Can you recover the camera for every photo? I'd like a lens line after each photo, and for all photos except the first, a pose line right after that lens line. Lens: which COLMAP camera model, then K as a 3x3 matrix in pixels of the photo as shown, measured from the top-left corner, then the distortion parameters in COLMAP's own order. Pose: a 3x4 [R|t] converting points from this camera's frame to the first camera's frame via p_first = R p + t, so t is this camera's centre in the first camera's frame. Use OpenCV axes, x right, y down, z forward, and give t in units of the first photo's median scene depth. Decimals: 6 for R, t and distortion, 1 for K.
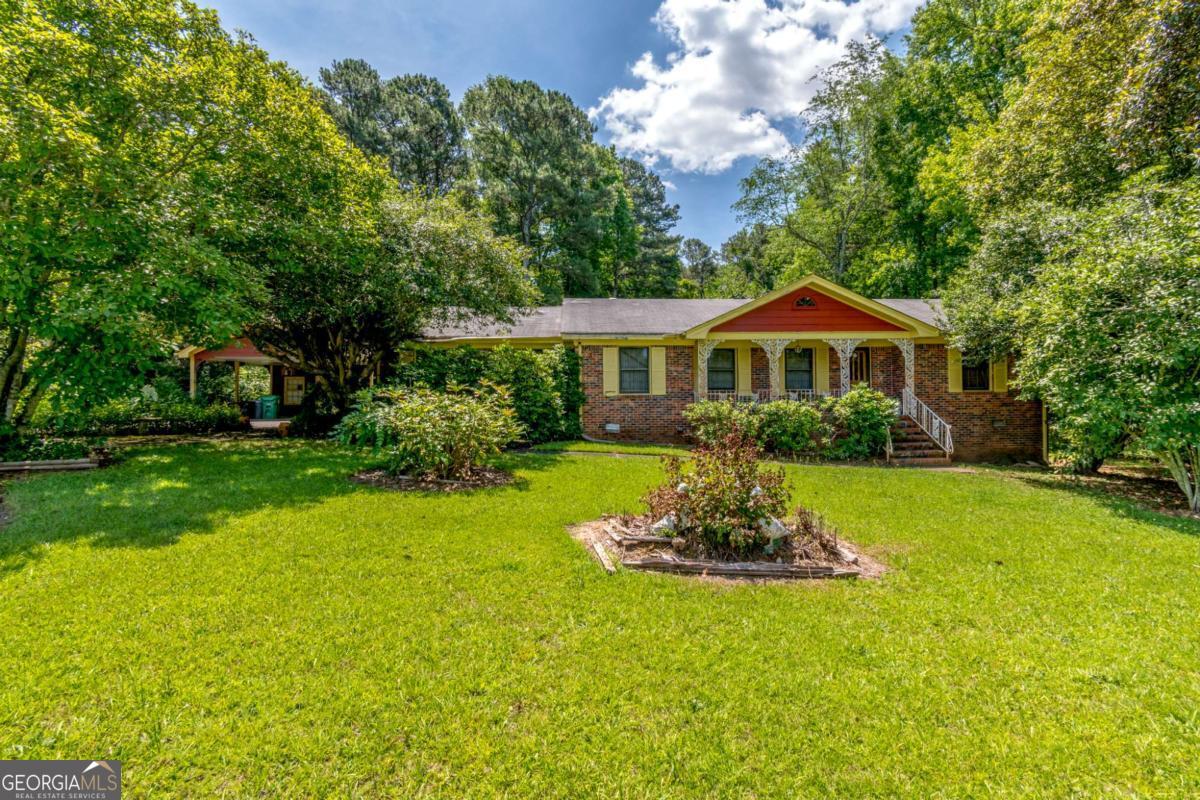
lens RADIAL K [[525.6, 0, 606.6], [0, 525.6, 399.9], [0, 0, 1]] dist [0.002534, 0.000156]
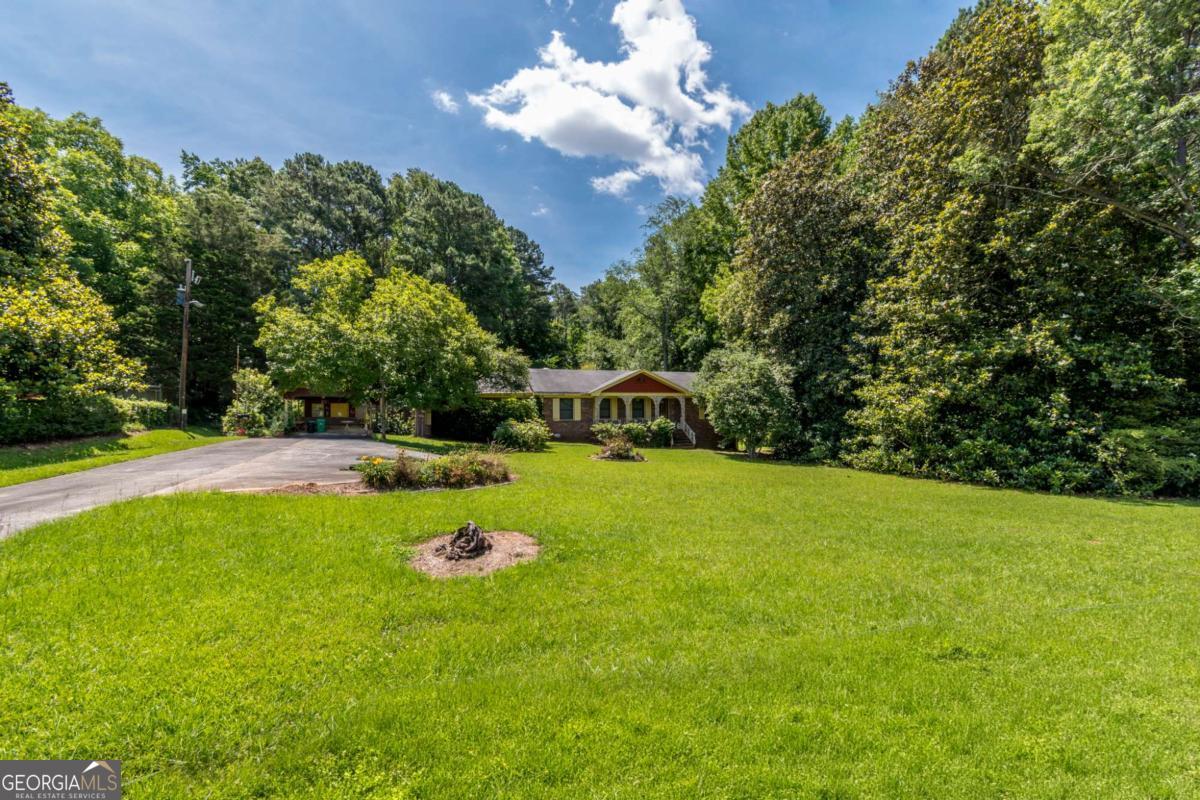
lens RADIAL K [[525.6, 0, 601.3], [0, 525.6, 407.7], [0, 0, 1]] dist [0.002534, 0.000156]
pose [[0.963667, 0.005246, 0.267055, -0.393159], [-0.000847, 0.999862, -0.016585, -0.026248], [-0.267106, 0.015756, 0.963538, -1.143940]]
